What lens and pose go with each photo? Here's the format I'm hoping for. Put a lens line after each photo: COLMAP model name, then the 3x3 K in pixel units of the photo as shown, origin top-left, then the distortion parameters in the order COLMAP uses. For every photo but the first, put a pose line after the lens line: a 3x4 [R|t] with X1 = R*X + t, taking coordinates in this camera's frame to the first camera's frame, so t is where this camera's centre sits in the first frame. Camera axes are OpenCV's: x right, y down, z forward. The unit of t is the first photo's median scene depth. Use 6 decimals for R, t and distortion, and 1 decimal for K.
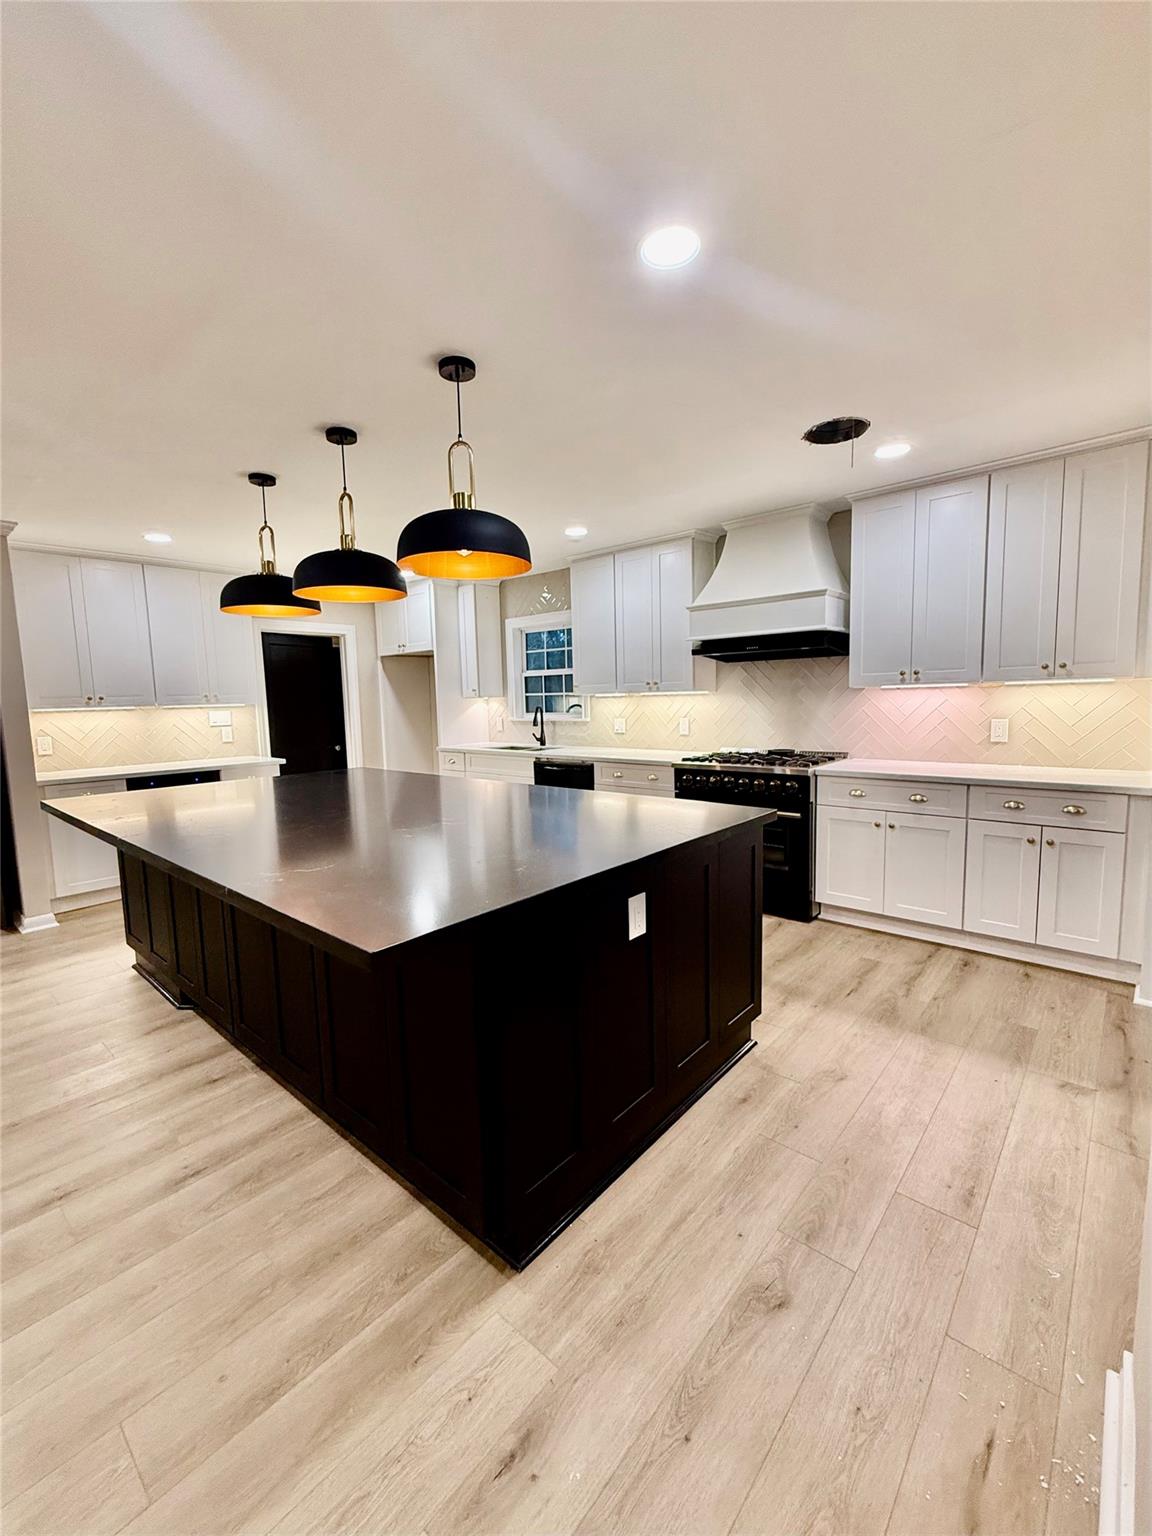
lens RADIAL K [[629.0, 0, 581.0], [0, 629.0, 765.1], [0, 0, 1]] dist [-0.009065, 0.000205]
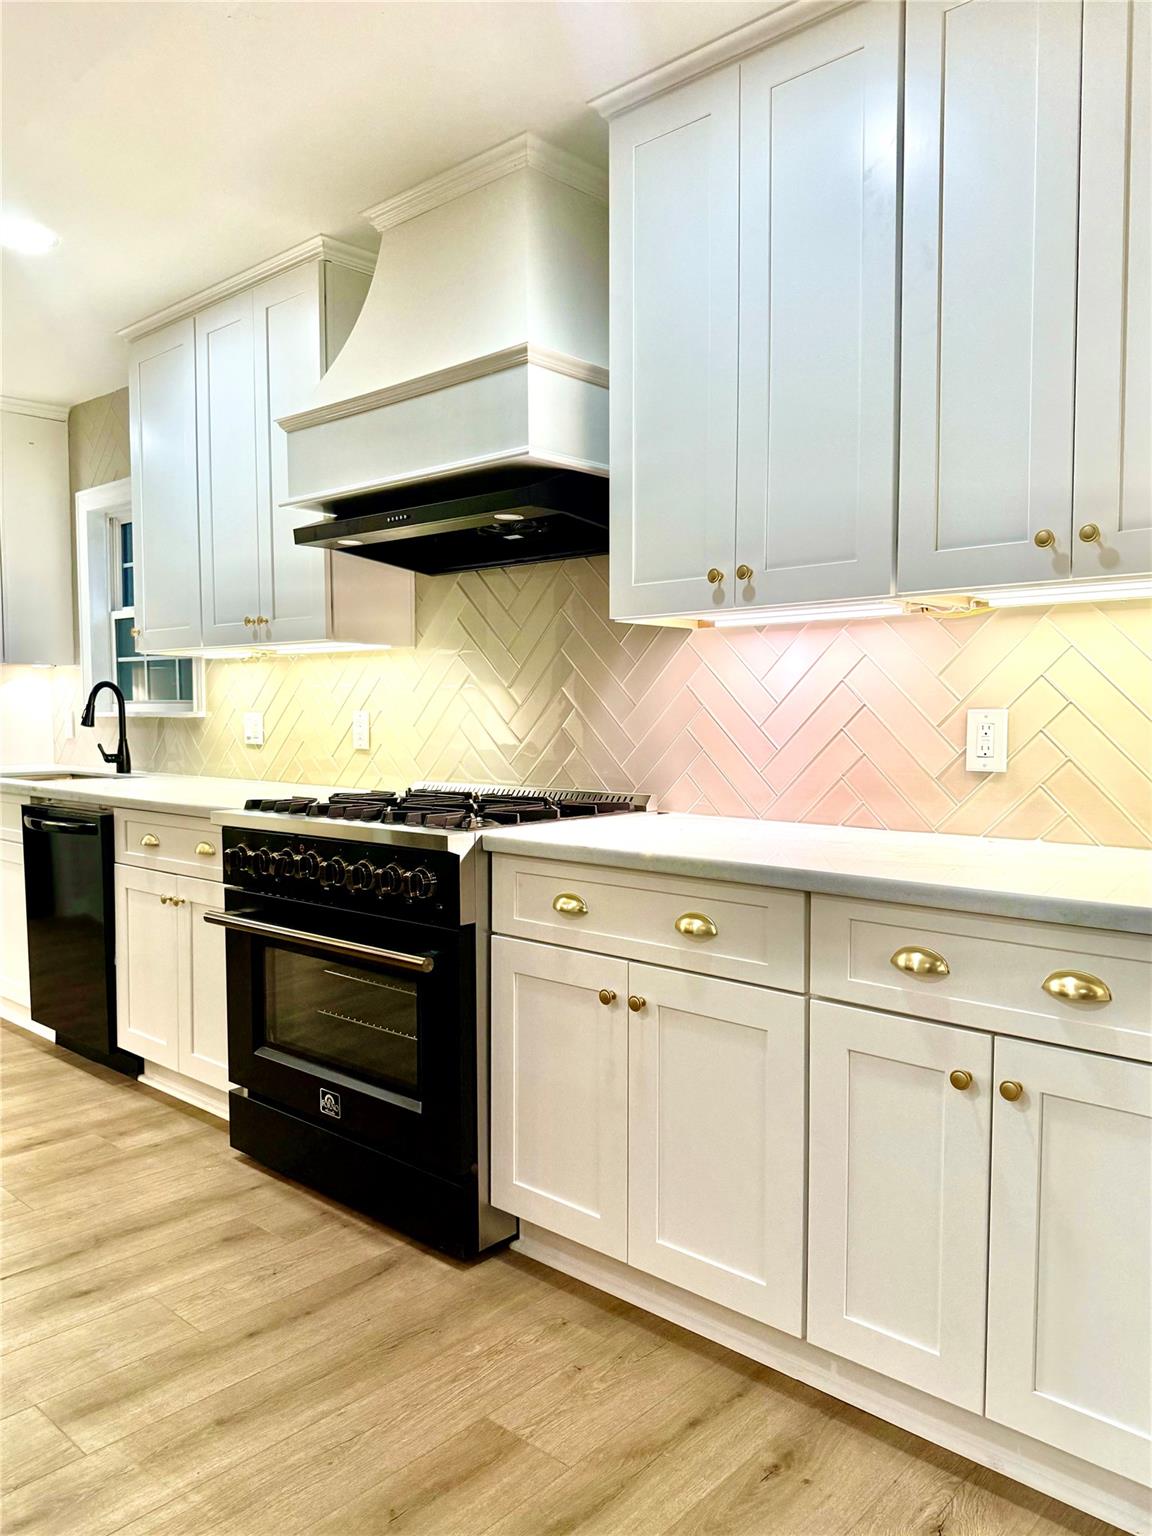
lens RADIAL K [[1123.9, 0, 574.6], [0, 1123.9, 772.0], [0, 0, 1]] dist [0.054245, -0.001811]
pose [[0.999255, 0.022345, -0.031455, 0.451030], [-0.023894, 0.998475, -0.049764, 0.000463], [0.030295, 0.050479, 0.998266, 0.351012]]
